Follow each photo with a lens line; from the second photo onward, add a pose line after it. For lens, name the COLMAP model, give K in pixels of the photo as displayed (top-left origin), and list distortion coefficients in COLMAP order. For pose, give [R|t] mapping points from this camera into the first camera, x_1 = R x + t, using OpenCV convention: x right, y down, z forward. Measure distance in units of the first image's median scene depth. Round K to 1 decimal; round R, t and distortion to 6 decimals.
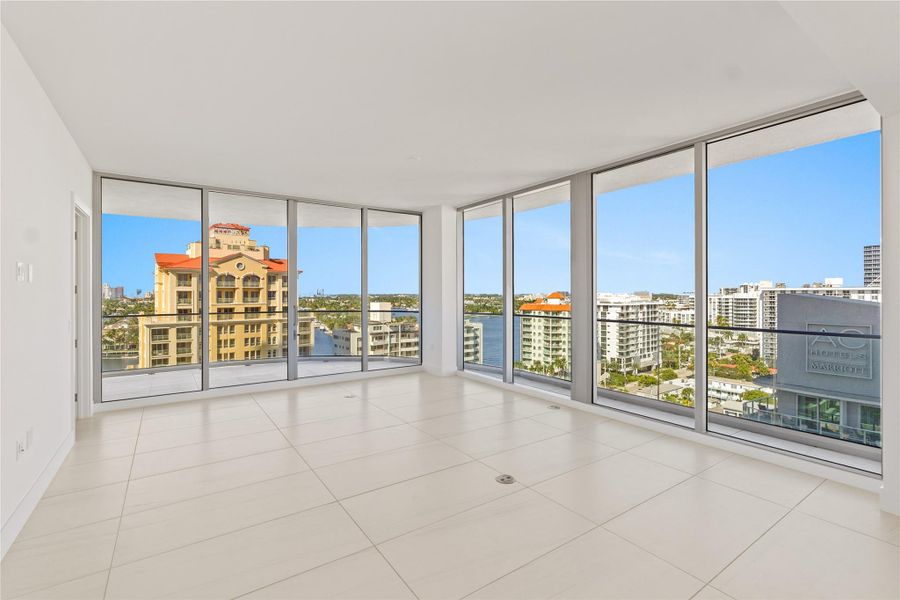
lens RADIAL K [[409.0, 0, 448.6], [0, 409.0, 292.9], [0, 0, 1]] dist [-0.003920, 0.000226]
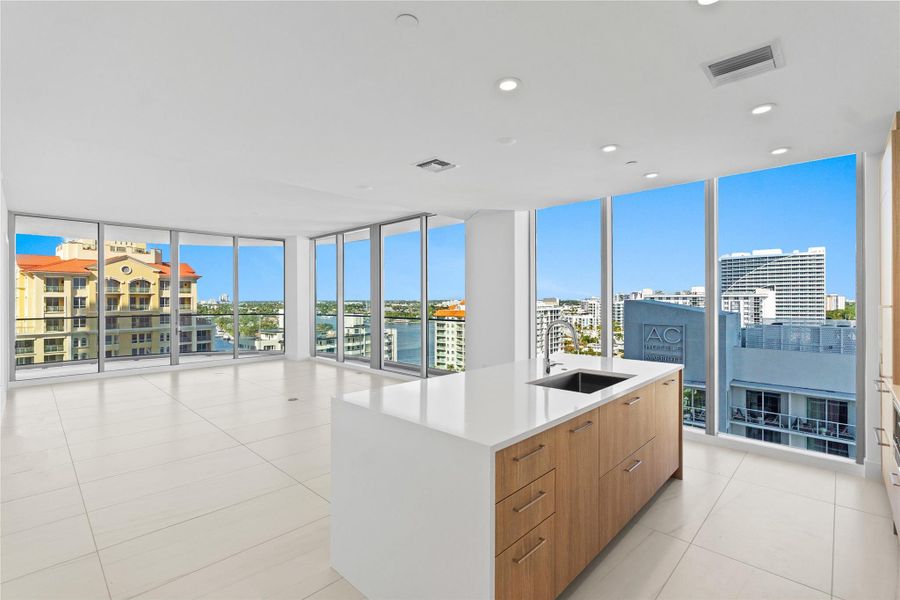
lens RADIAL K [[408.7, 0, 449.1], [0, 408.7, 298.3], [0, 0, 1]] dist [-0.003212, -0.000050]
pose [[0.980258, 0.000407, 0.197723, 0.015370], [0.000040, 0.999997, -0.002261, -0.000126], [-0.197724, 0.002224, 0.980255, -0.031808]]
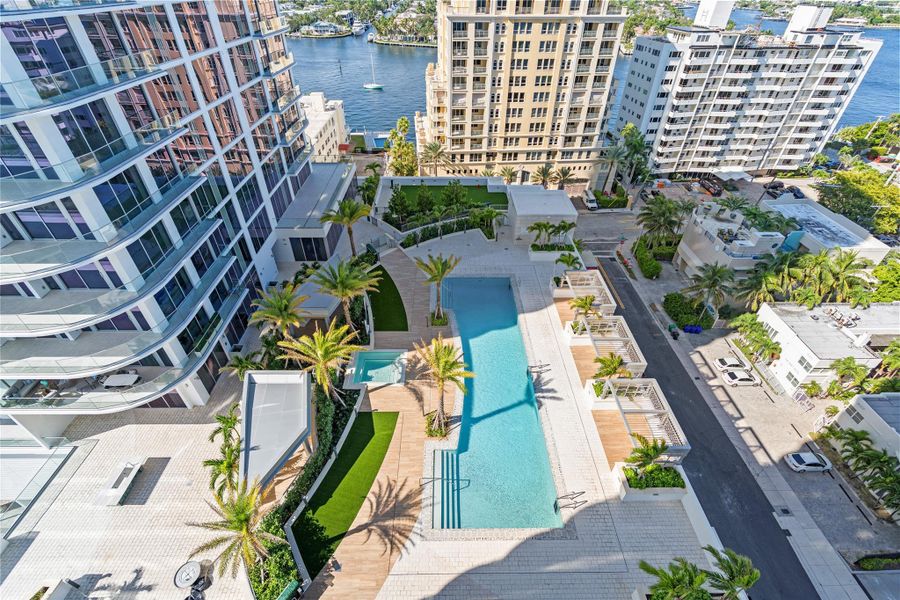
lens RADIAL K [[408.1, 0, 448.4], [0, 408.1, 295.2], [0, 0, 1]] dist [-0.003034, 0.000744]
pose [[0.829615, 0.351143, -0.434094, -0.097460], [-0.009609, 0.786343, 0.617716, 0.003733], [0.558253, -0.508295, 0.655736, 0.059527]]
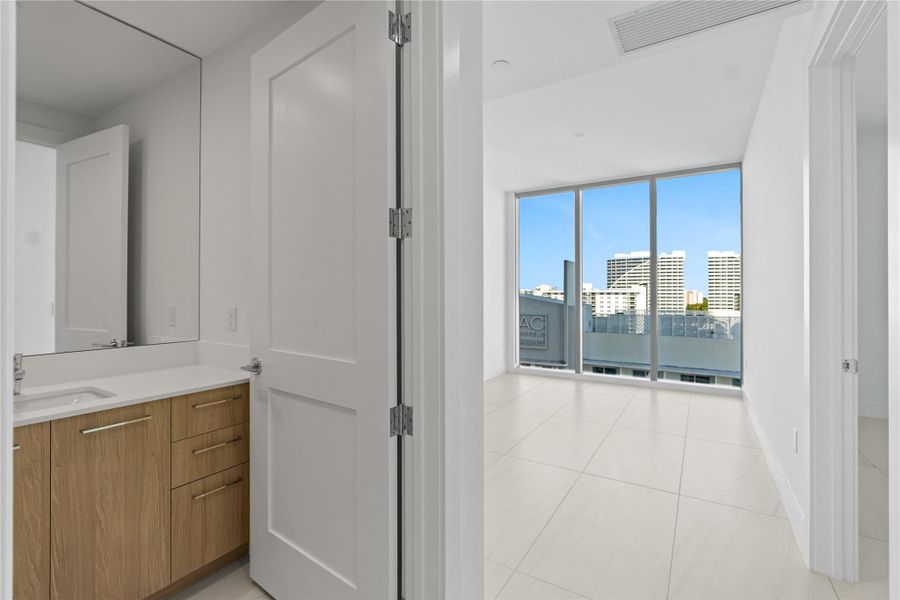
lens RADIAL K [[405.4, 0, 448.9], [0, 405.4, 291.3], [0, 0, 1]] dist [-0.001439, -0.000004]
pose [[0.917842, 0.004909, 0.396915, 0.024723], [-0.002063, 0.999969, -0.007596, 0.001705], [-0.396940, 0.006153, 0.917824, -0.072053]]
